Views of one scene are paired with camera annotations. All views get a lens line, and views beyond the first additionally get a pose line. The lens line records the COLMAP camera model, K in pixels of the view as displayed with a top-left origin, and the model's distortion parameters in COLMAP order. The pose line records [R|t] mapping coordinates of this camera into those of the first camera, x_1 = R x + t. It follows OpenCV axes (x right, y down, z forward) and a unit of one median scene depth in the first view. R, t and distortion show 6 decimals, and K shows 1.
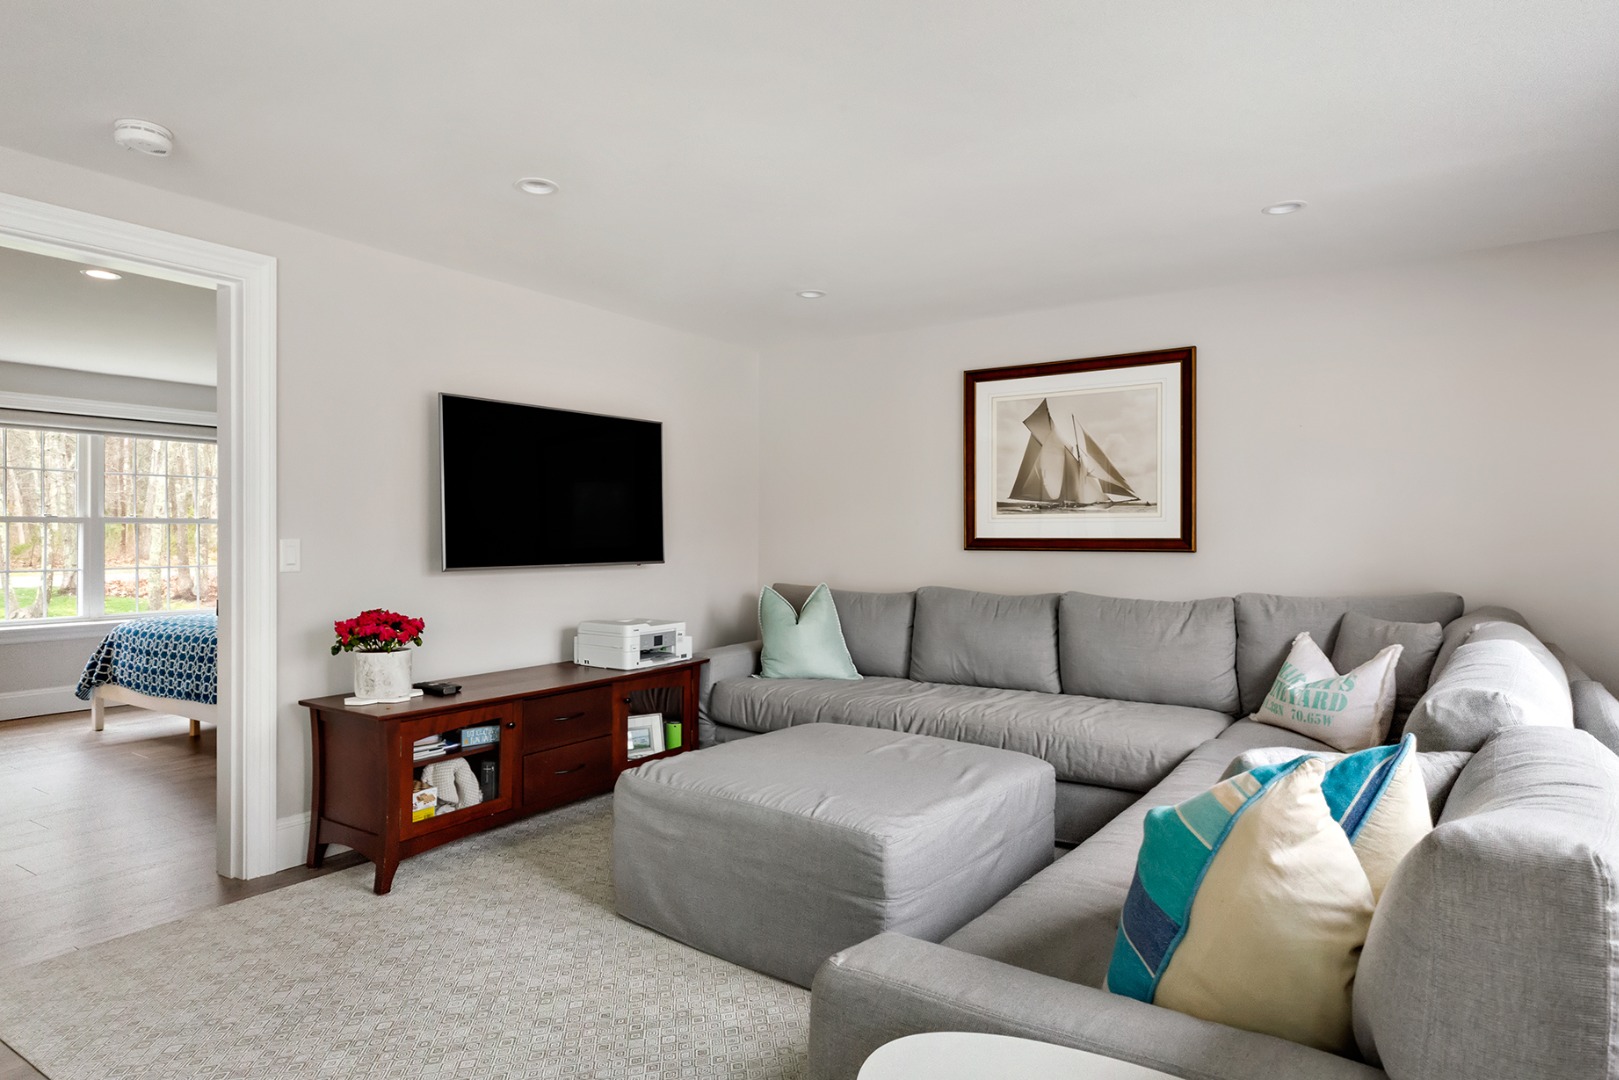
lens RADIAL K [[944.3, 0, 809.5], [0, 944.3, 540.0], [0, 0, 1]] dist [0.003612, -0.000476]
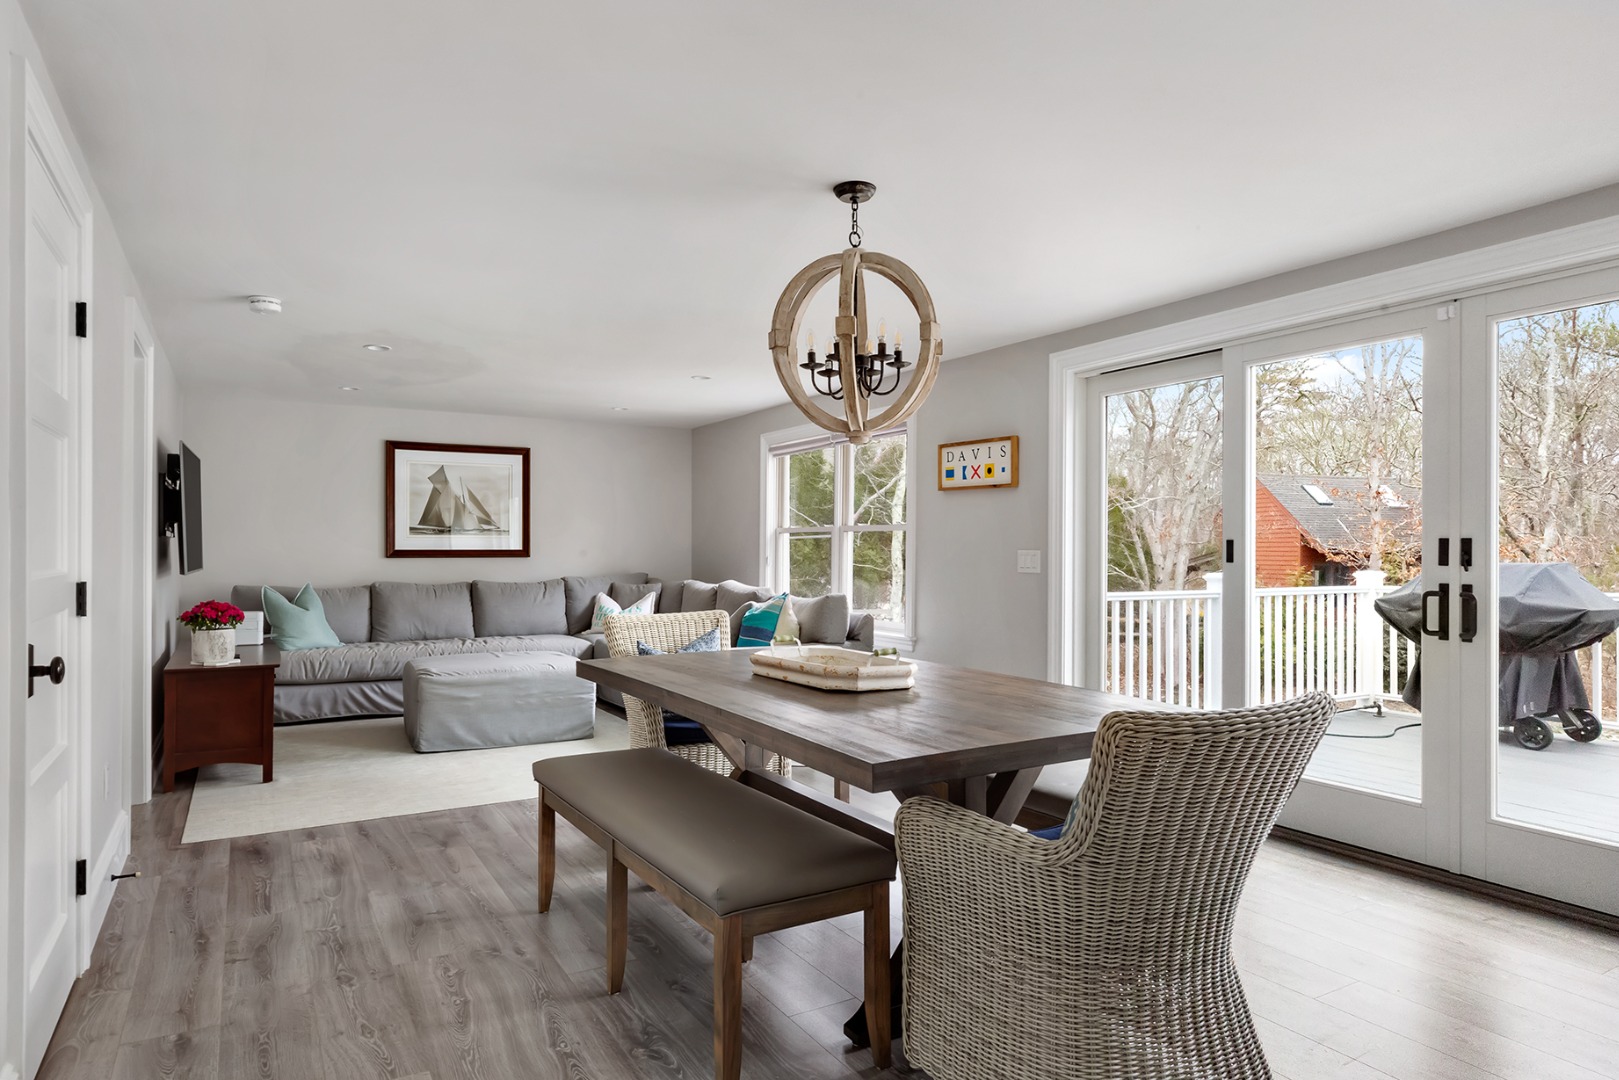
lens RADIAL K [[944.3, 0, 809.5], [0, 944.3, 540.0], [0, 0, 1]] dist [0.003612, -0.000476]
pose [[0.435147, 0.008184, 0.900322, -0.997587], [0.007167, 0.999896, -0.012553, 0.006678], [-0.900331, 0.011915, 0.435042, -0.309229]]
